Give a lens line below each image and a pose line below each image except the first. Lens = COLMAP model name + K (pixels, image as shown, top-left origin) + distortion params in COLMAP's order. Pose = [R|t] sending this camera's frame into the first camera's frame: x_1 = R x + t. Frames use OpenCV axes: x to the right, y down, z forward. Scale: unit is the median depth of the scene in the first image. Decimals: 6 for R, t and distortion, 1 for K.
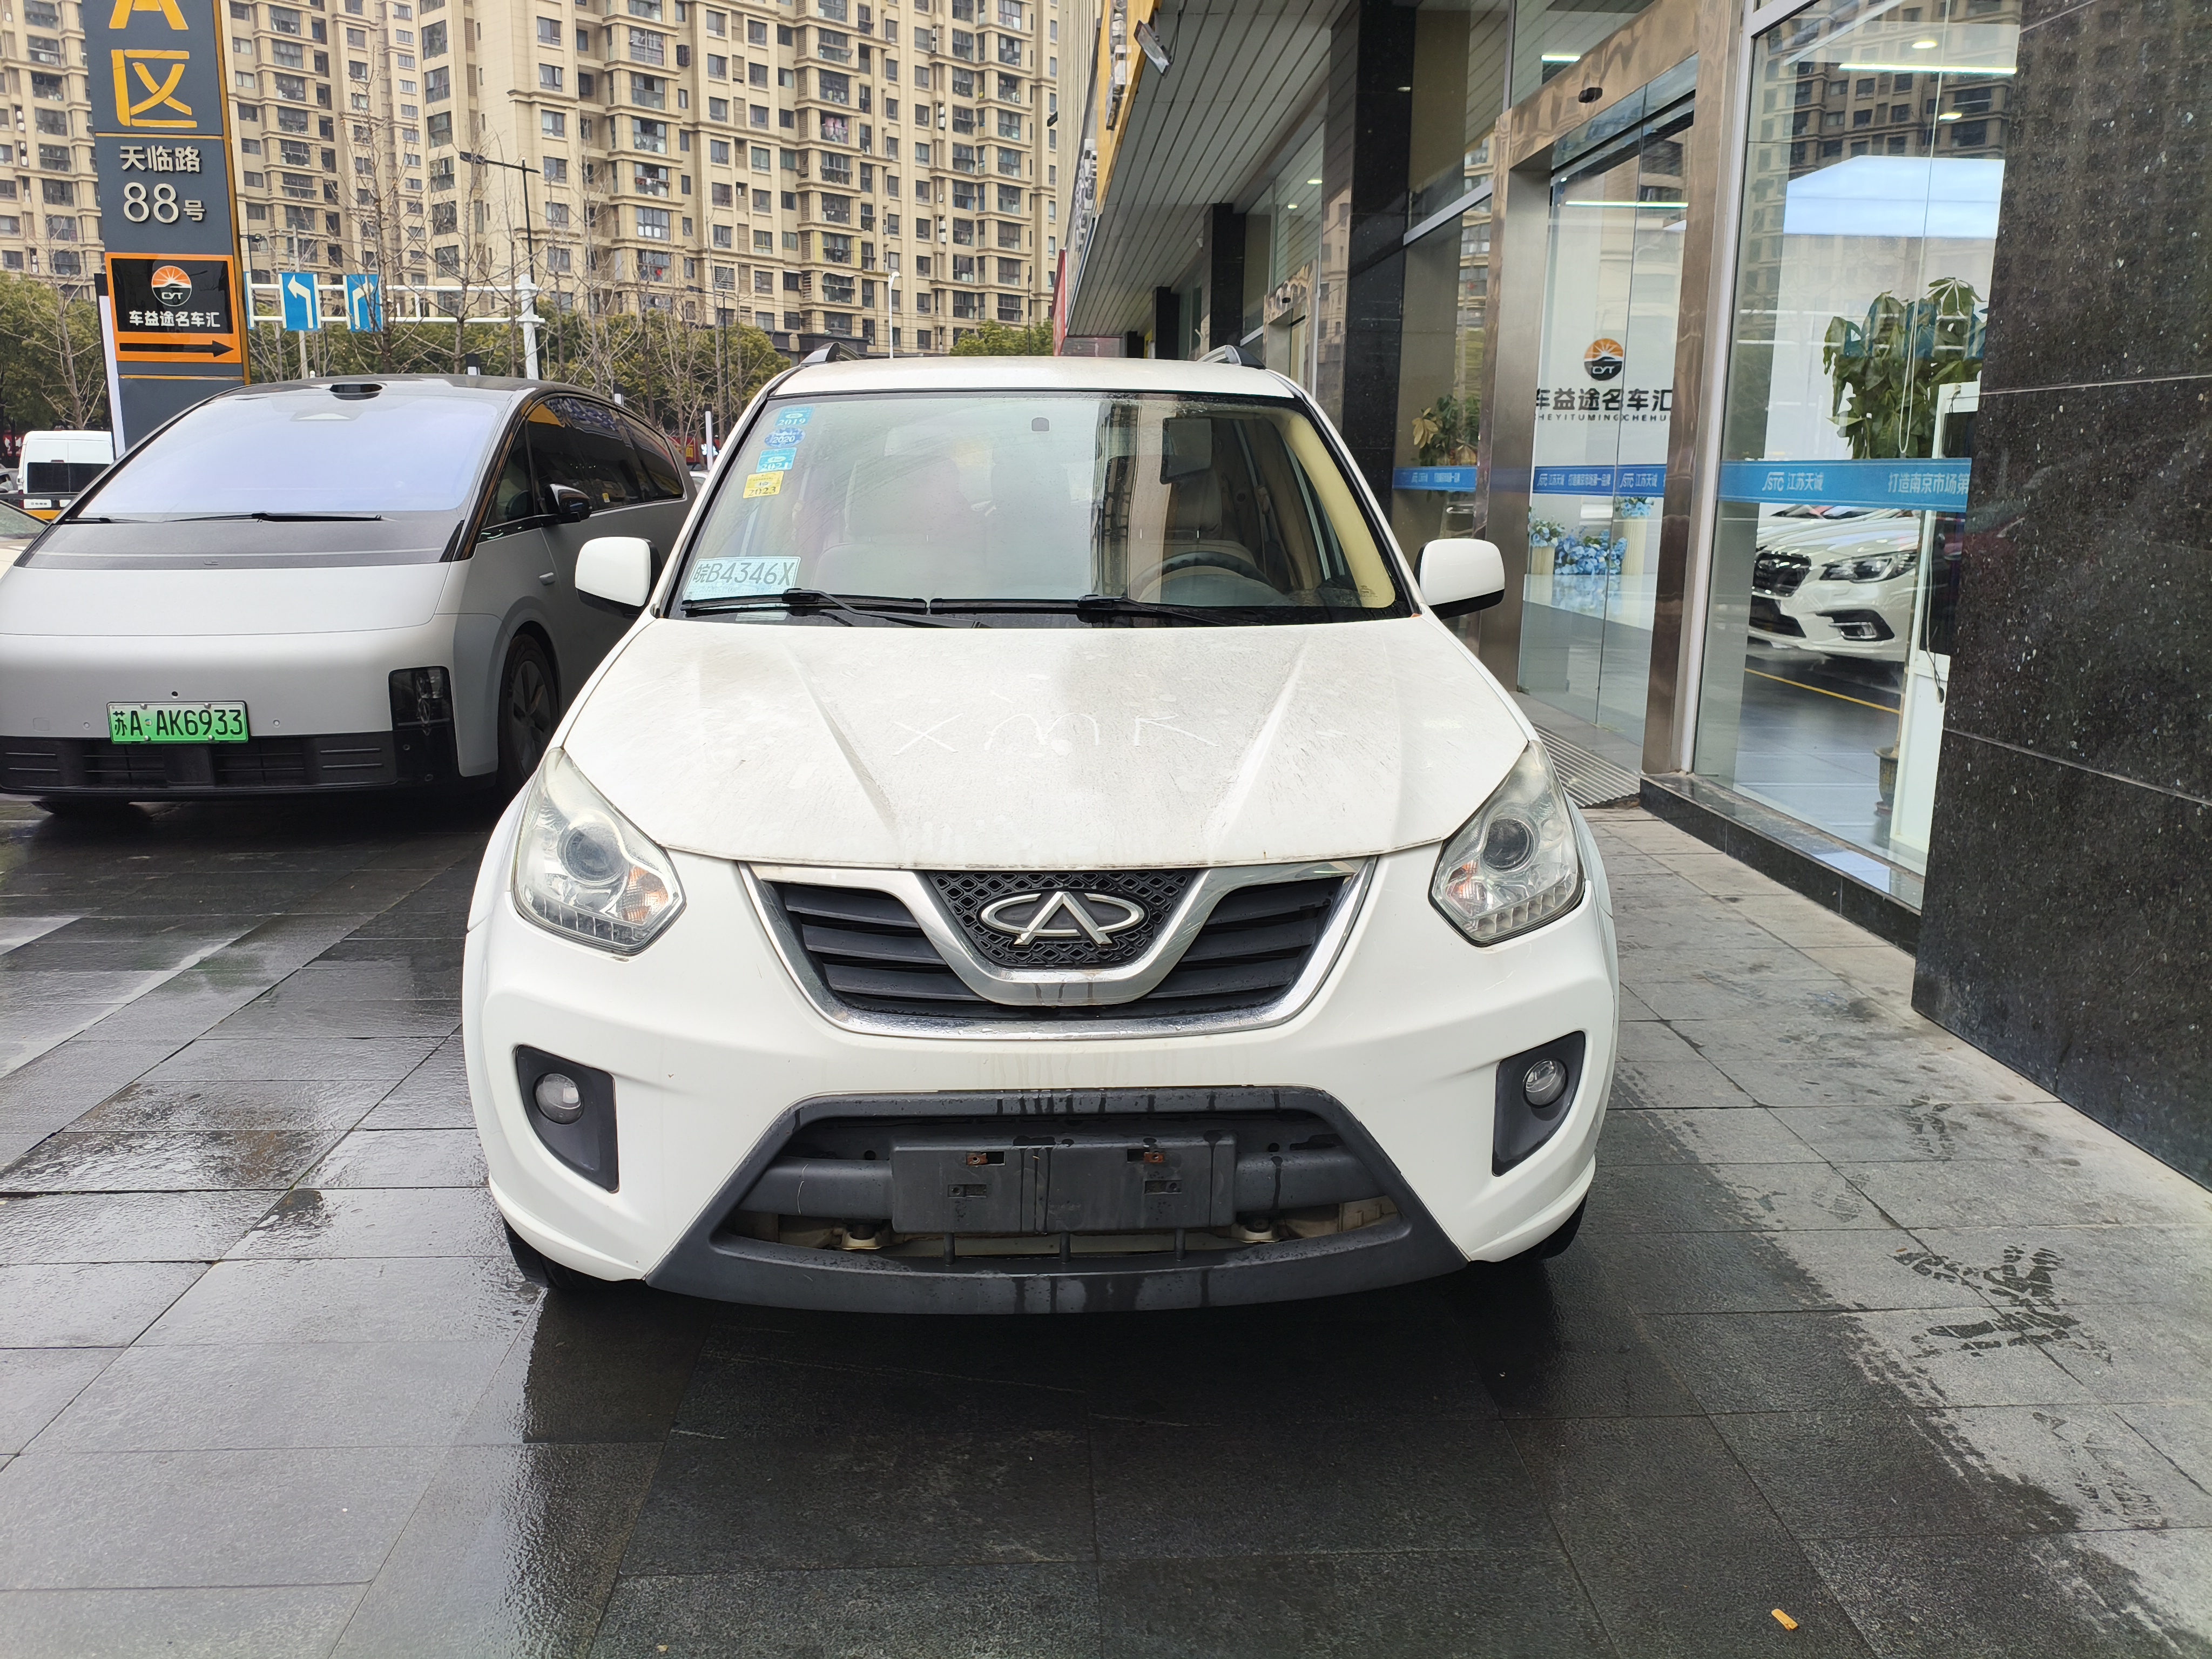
lens RADIAL K [[1718.1, 0, 1105.9], [0, 1718.1, 785.3], [0, 0, 1]] dist [0.026822, -0.031377]
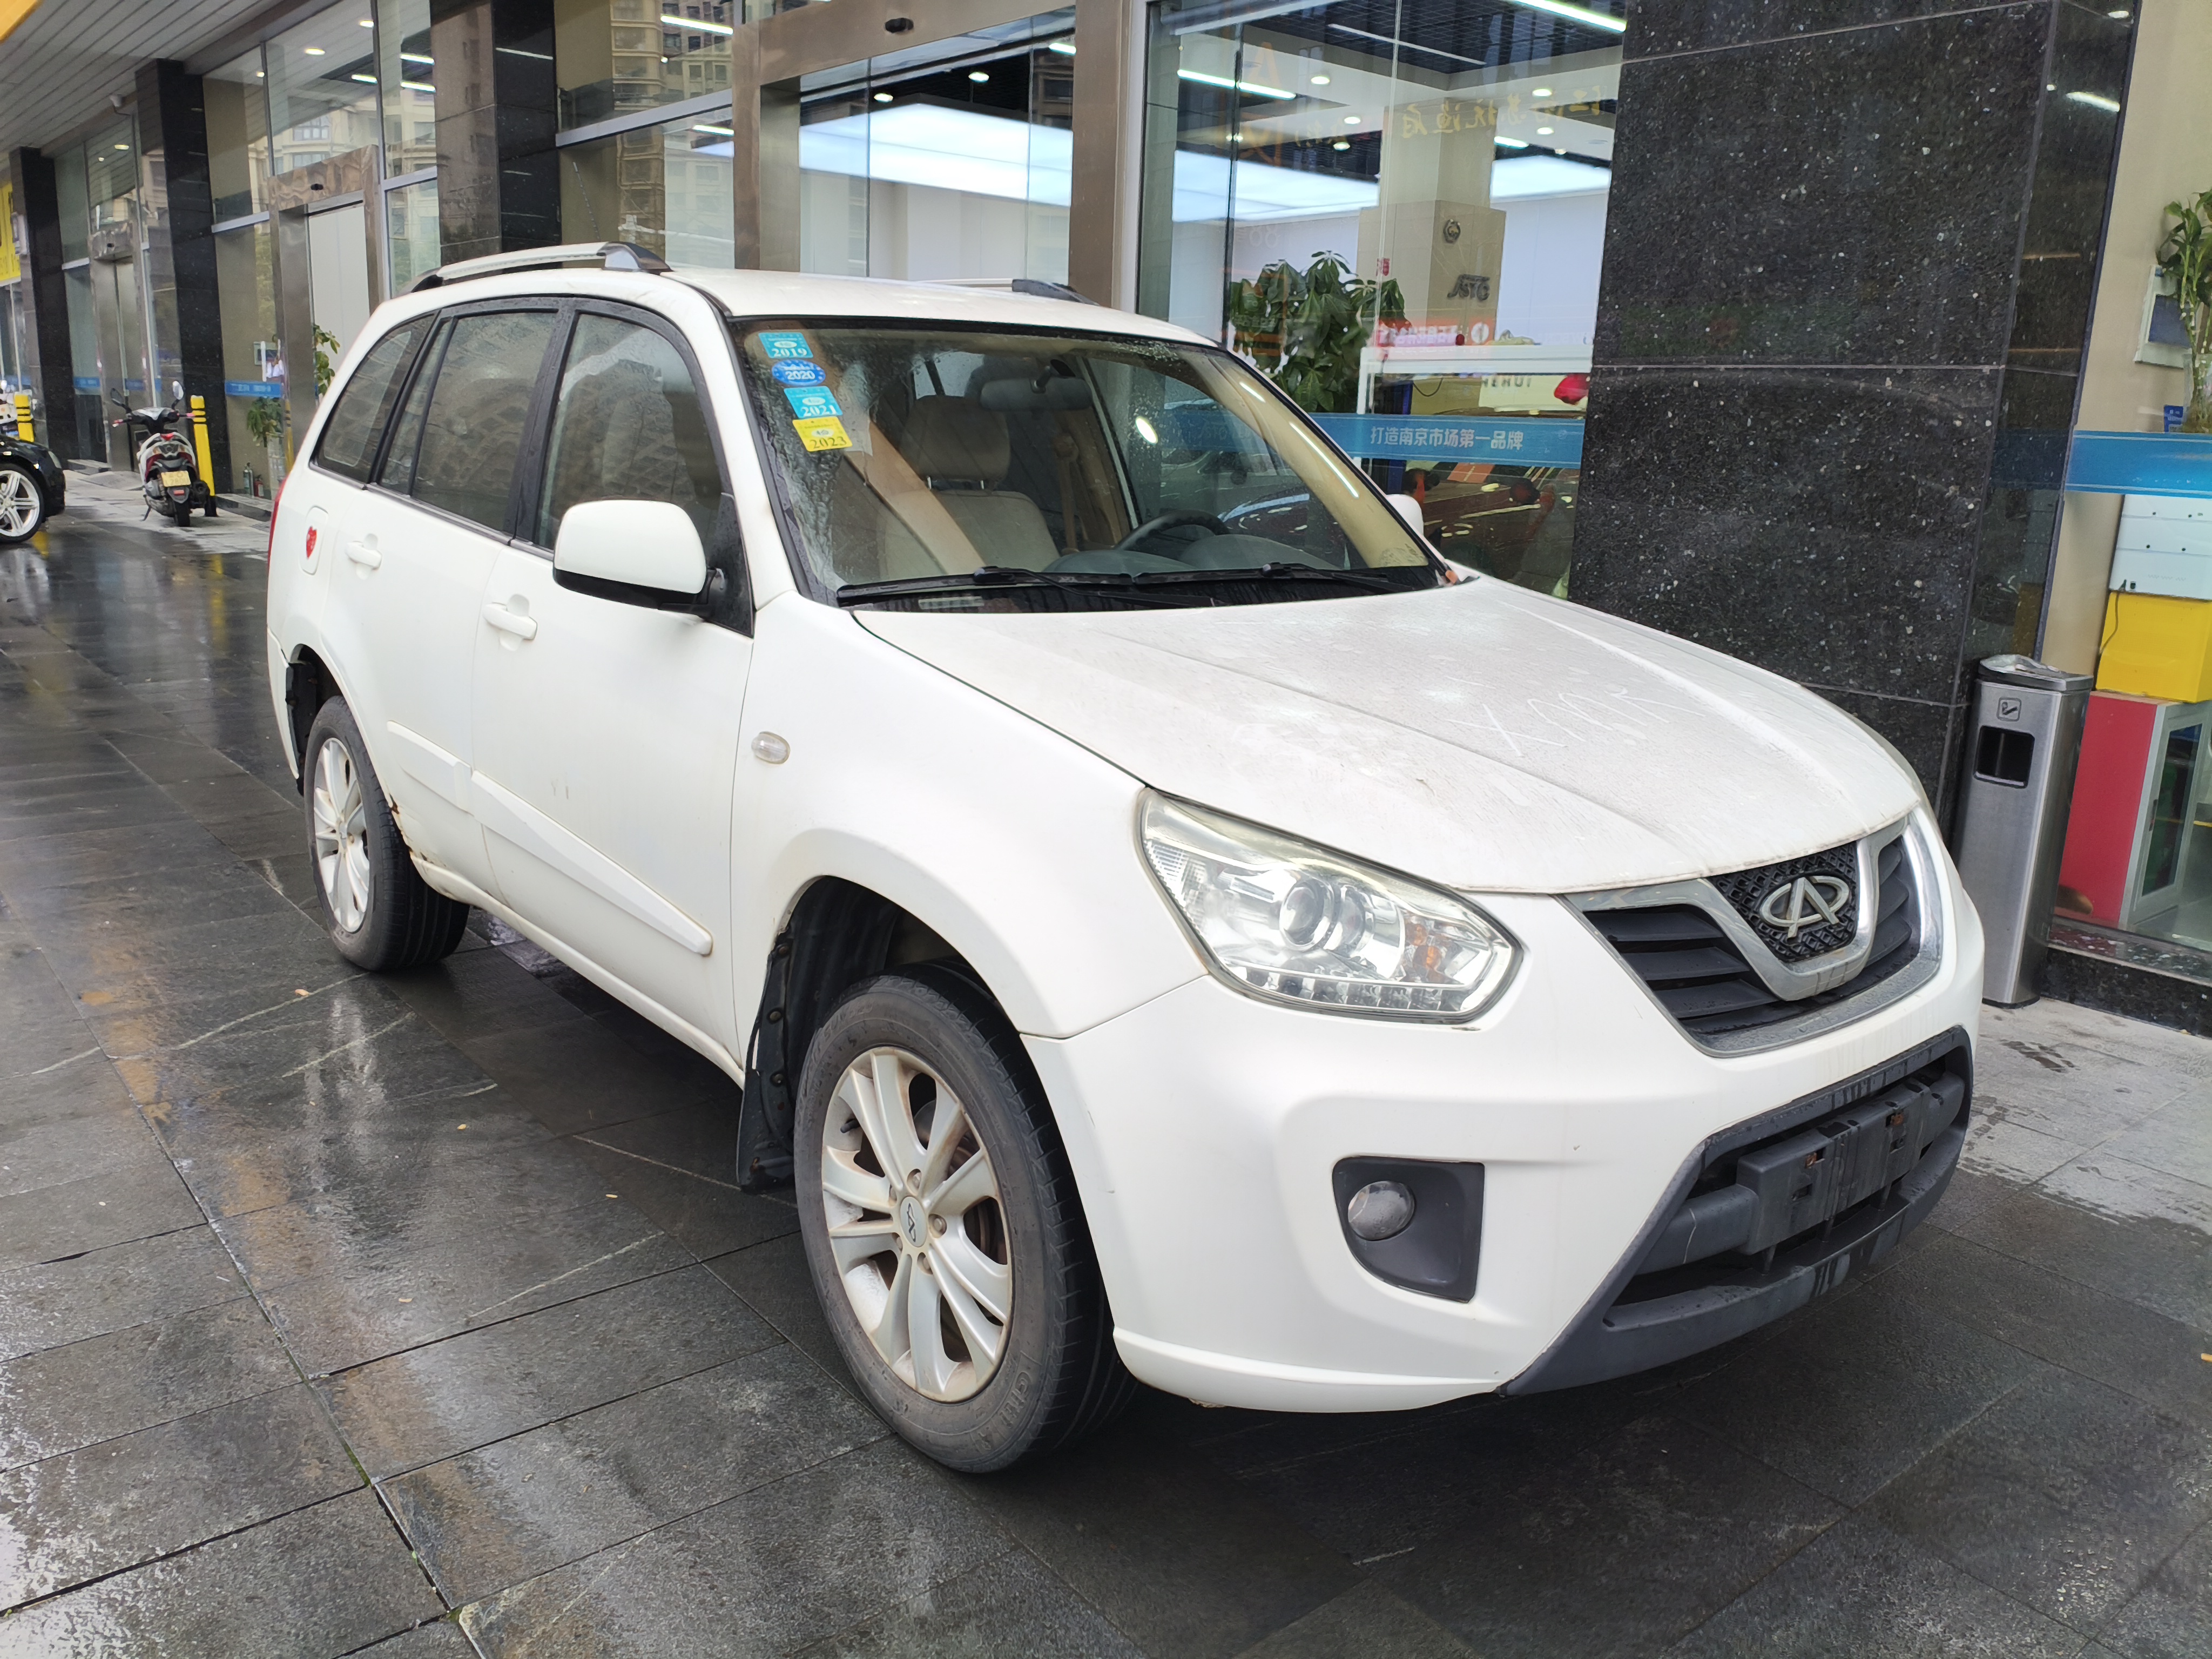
lens RADIAL K [[1717.0, 0, 1107.1], [0, 1717.0, 798.8], [0, 0, 1]] dist [0.039112, -0.064723]
pose [[0.801463, -0.111213, 0.587612, -0.472065], [0.079845, 0.993659, 0.079158, -0.048129], [-0.592690, -0.016524, 0.805261, 0.222342]]
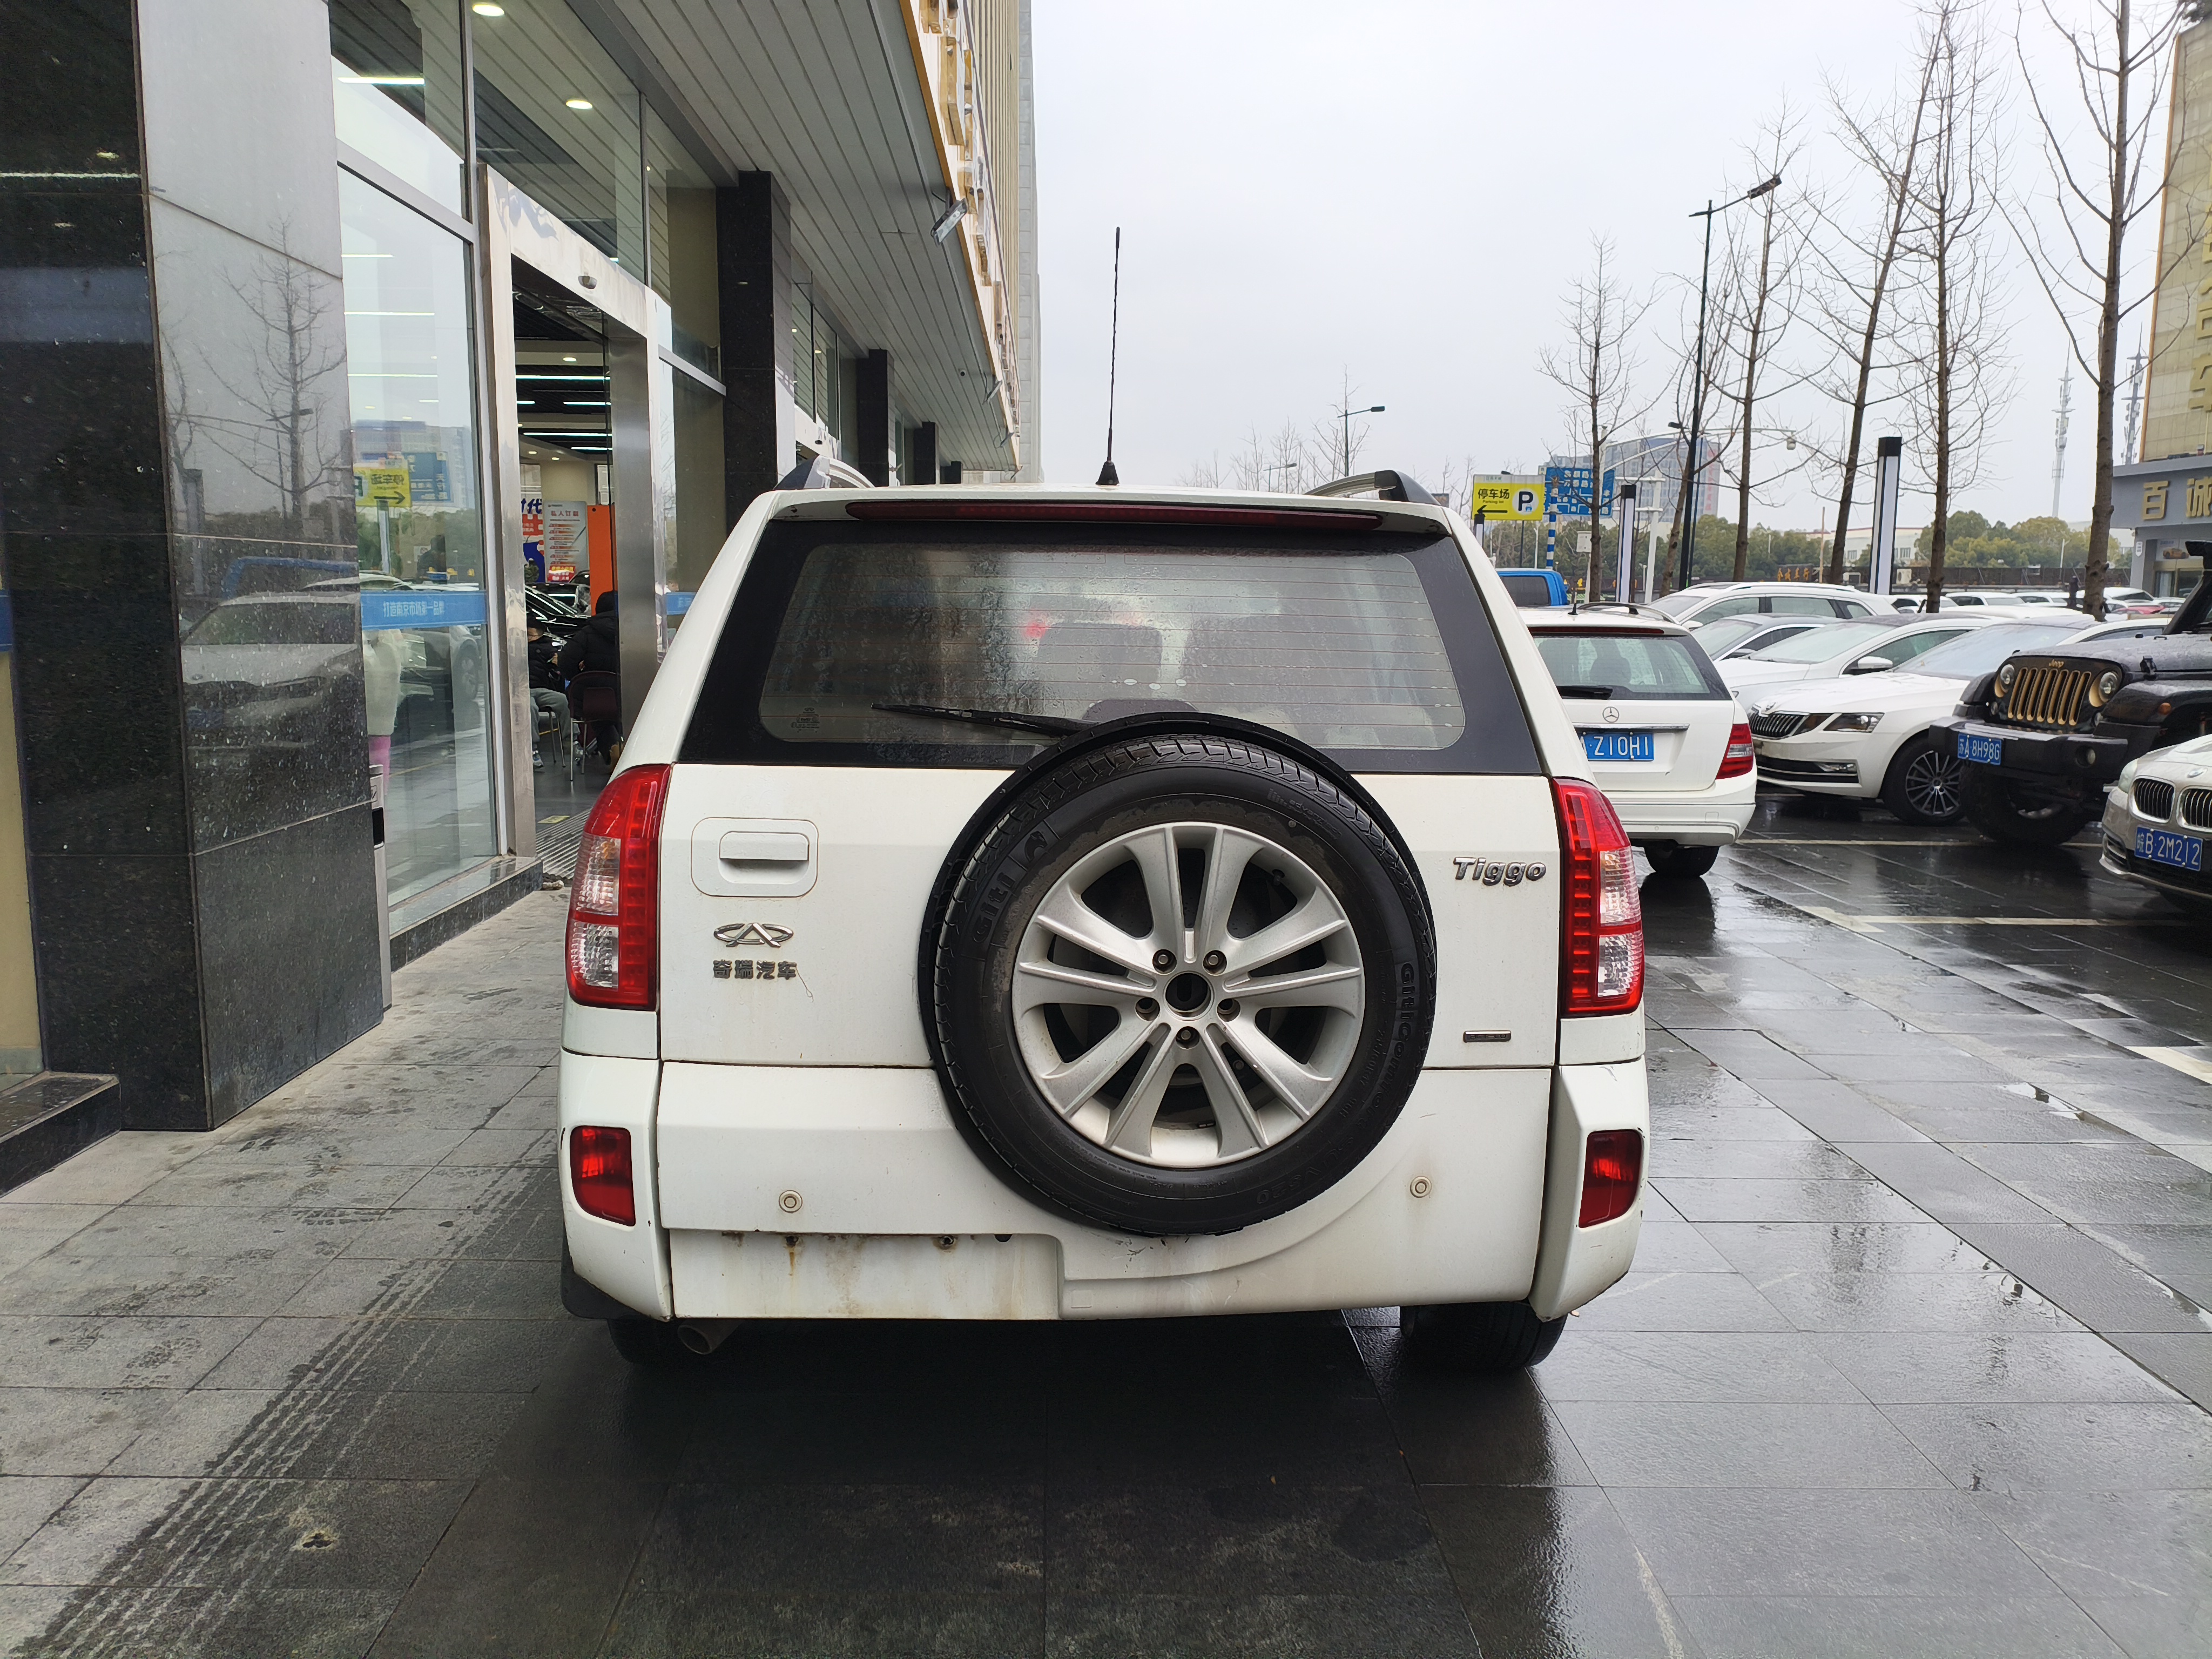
lens RADIAL K [[1696.1, 0, 1106.0], [0, 1696.1, 829.5], [0, 0, 1]] dist [0.037154, -0.051805]
pose [[-0.999610, -0.024810, 0.012805, -0.072376], [-0.019494, 0.948531, 0.316084, -0.380653], [-0.019988, 0.315711, -0.948645, 1.949337]]
